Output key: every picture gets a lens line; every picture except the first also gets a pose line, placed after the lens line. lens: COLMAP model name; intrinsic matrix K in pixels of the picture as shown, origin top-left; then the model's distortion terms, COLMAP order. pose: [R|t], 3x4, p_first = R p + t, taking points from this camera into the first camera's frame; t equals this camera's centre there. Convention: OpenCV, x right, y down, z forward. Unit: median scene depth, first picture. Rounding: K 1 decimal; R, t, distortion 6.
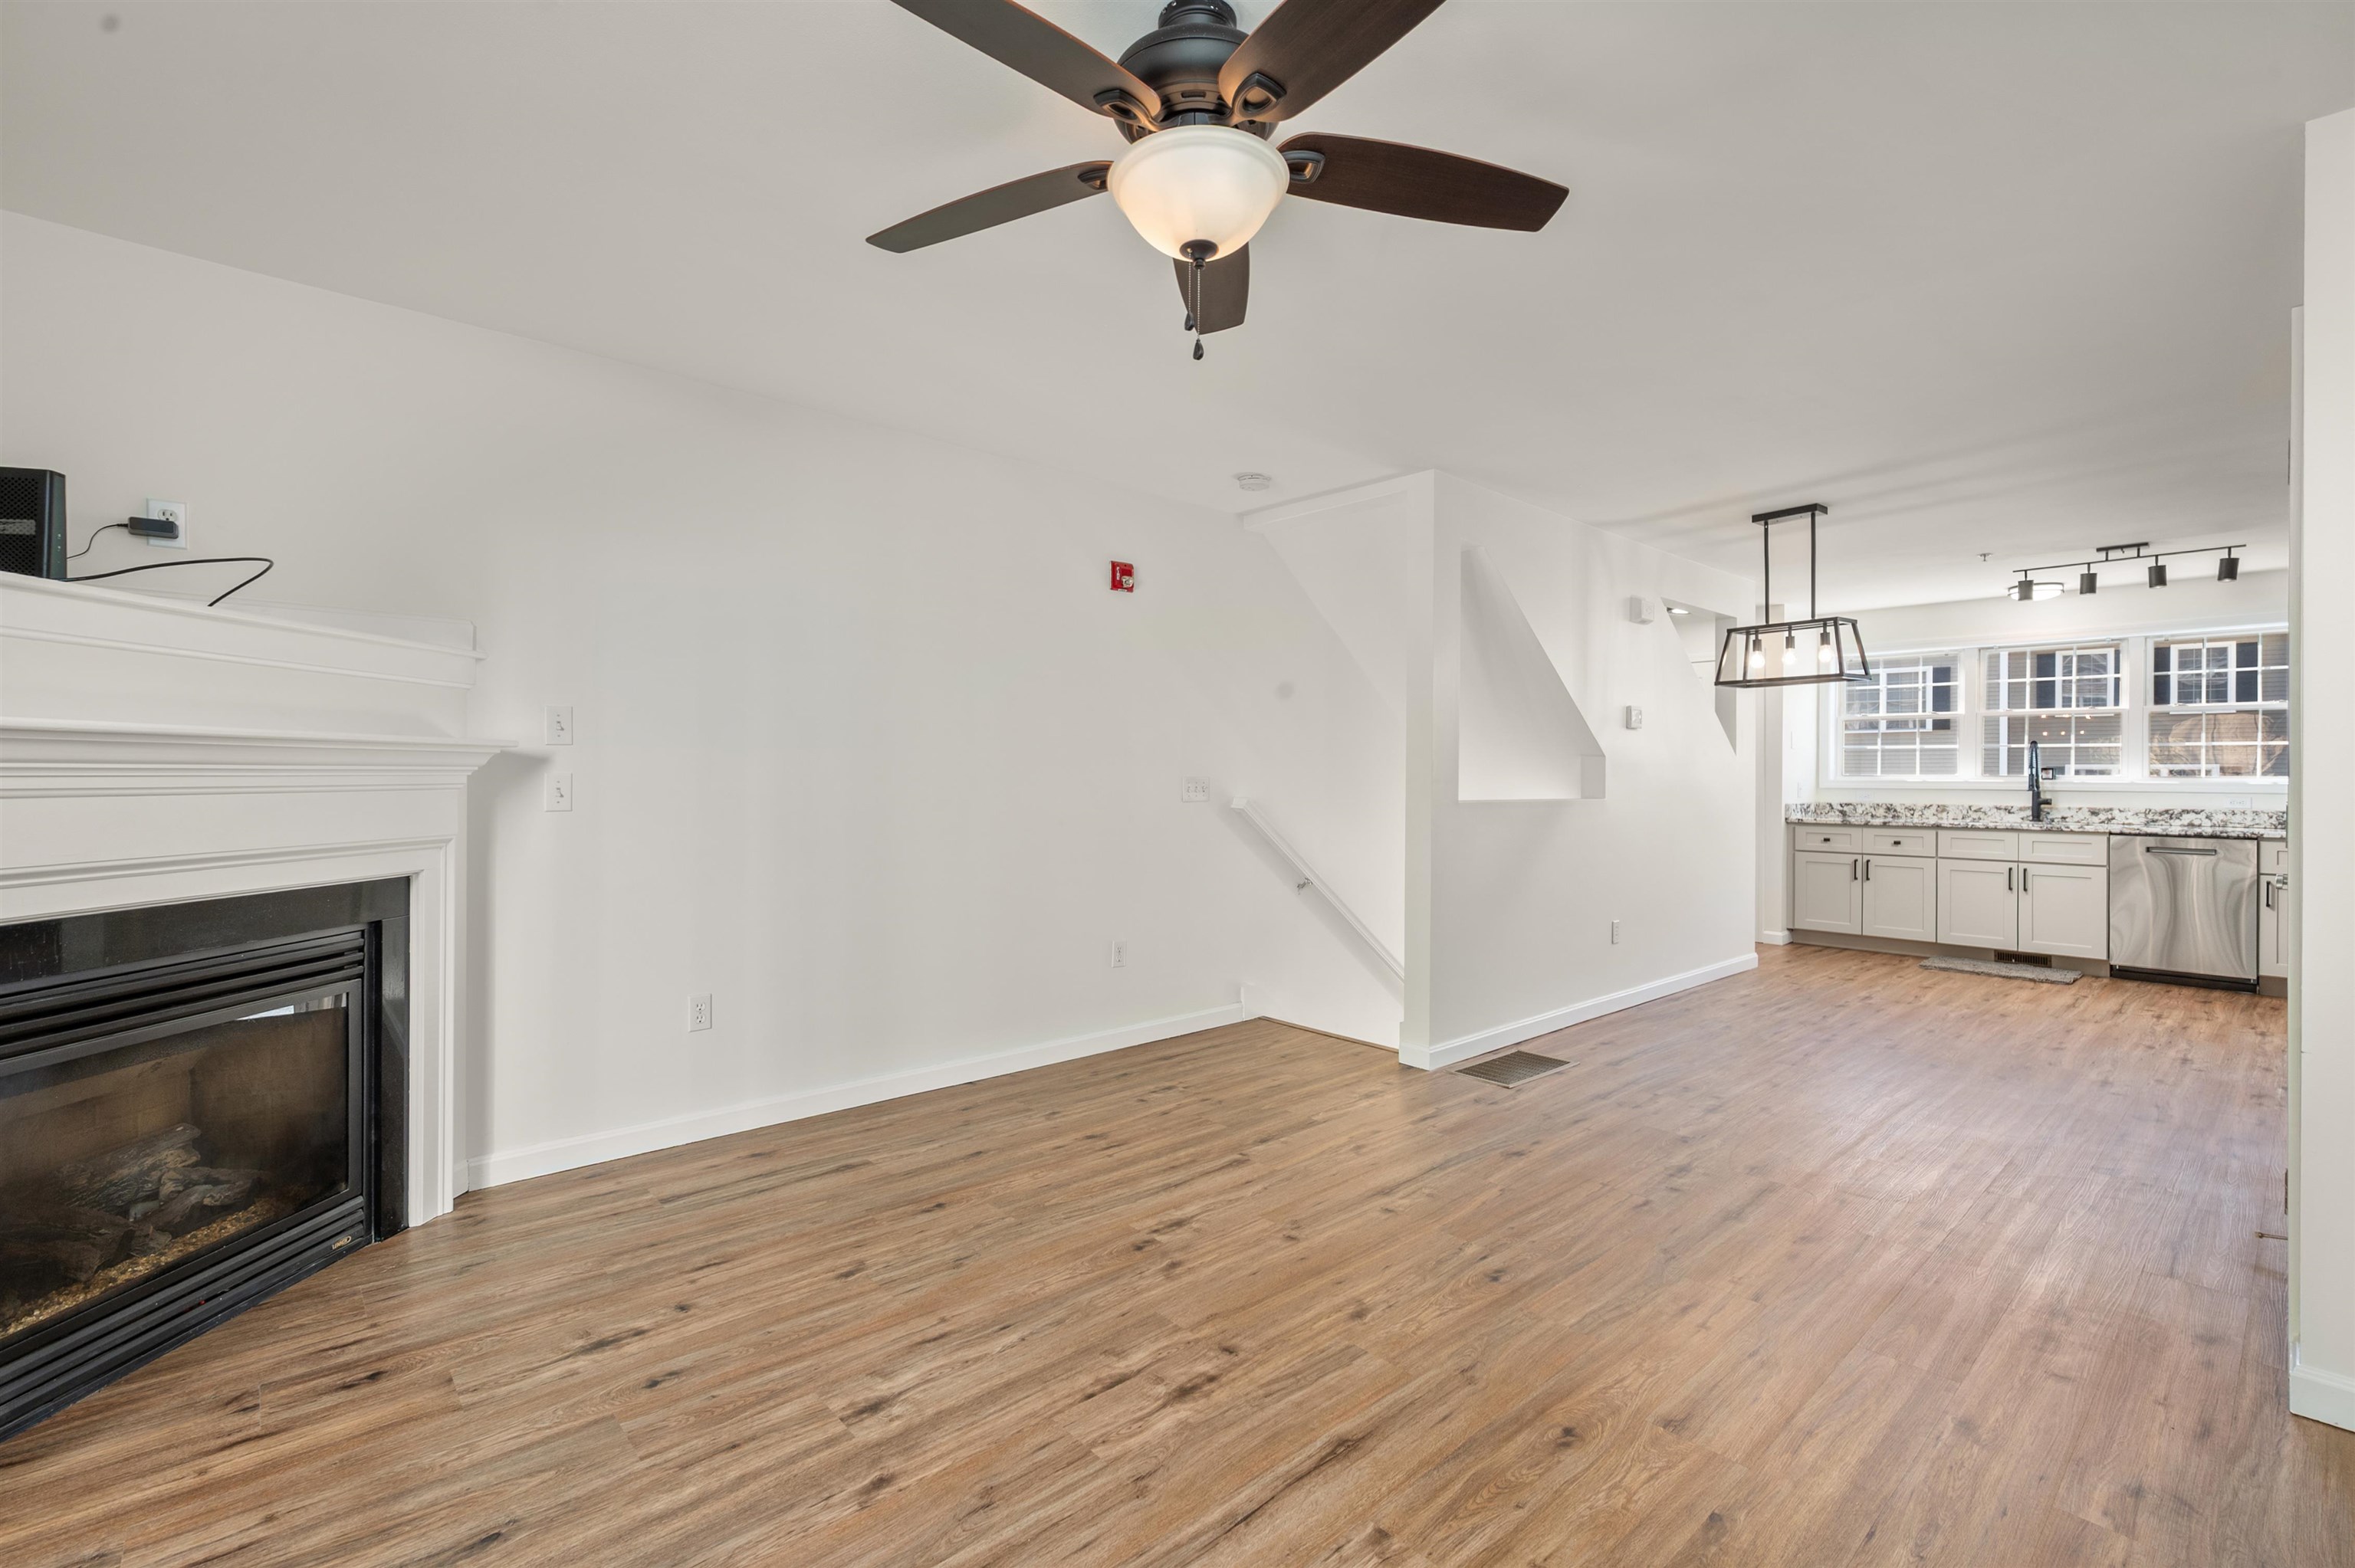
lens RADIAL K [[1027.4, 0, 1177.9], [0, 1027.4, 779.5], [0, 0, 1]] dist [0.002712, -0.000393]
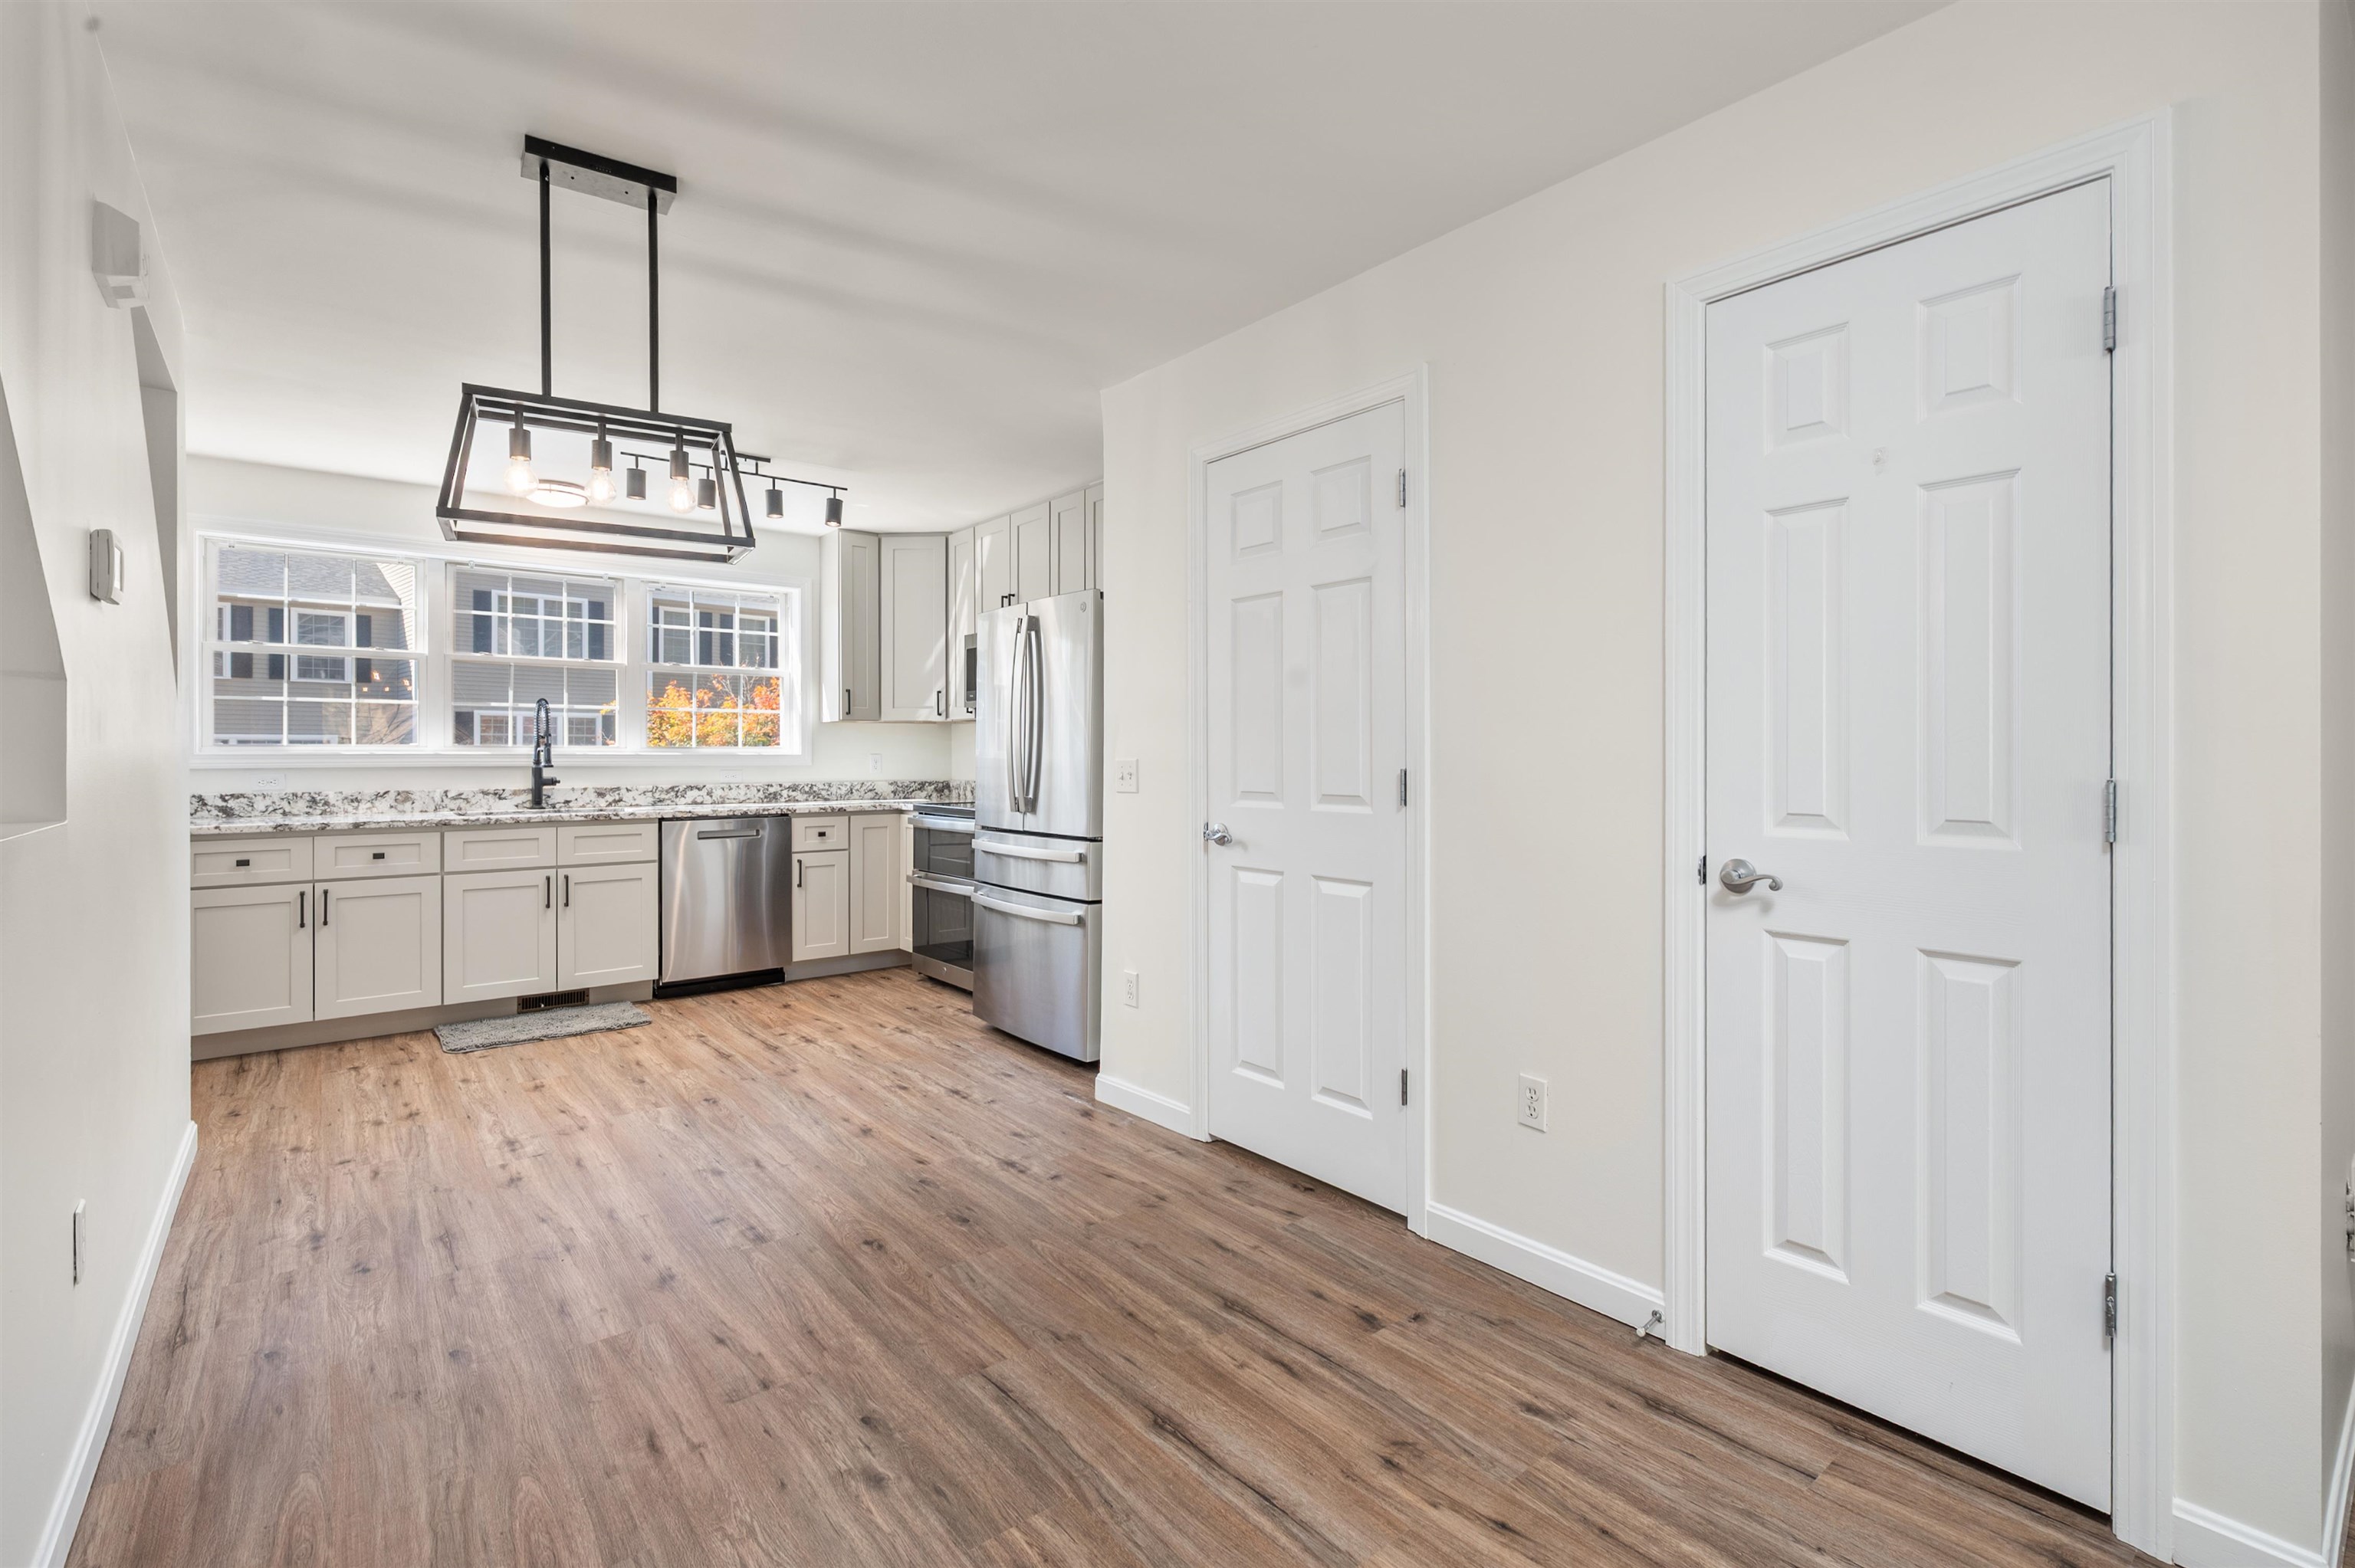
lens RADIAL K [[1052.6, 0, 1192.2], [0, 1052.6, 757.3], [0, 0, 1]] dist [0.001912, -0.000377]
pose [[0.034928, -0.009942, 0.999340, 0.098190], [0.002604, 0.999948, 0.009857, -0.001991], [-0.999386, 0.002258, 0.034952, 0.510684]]
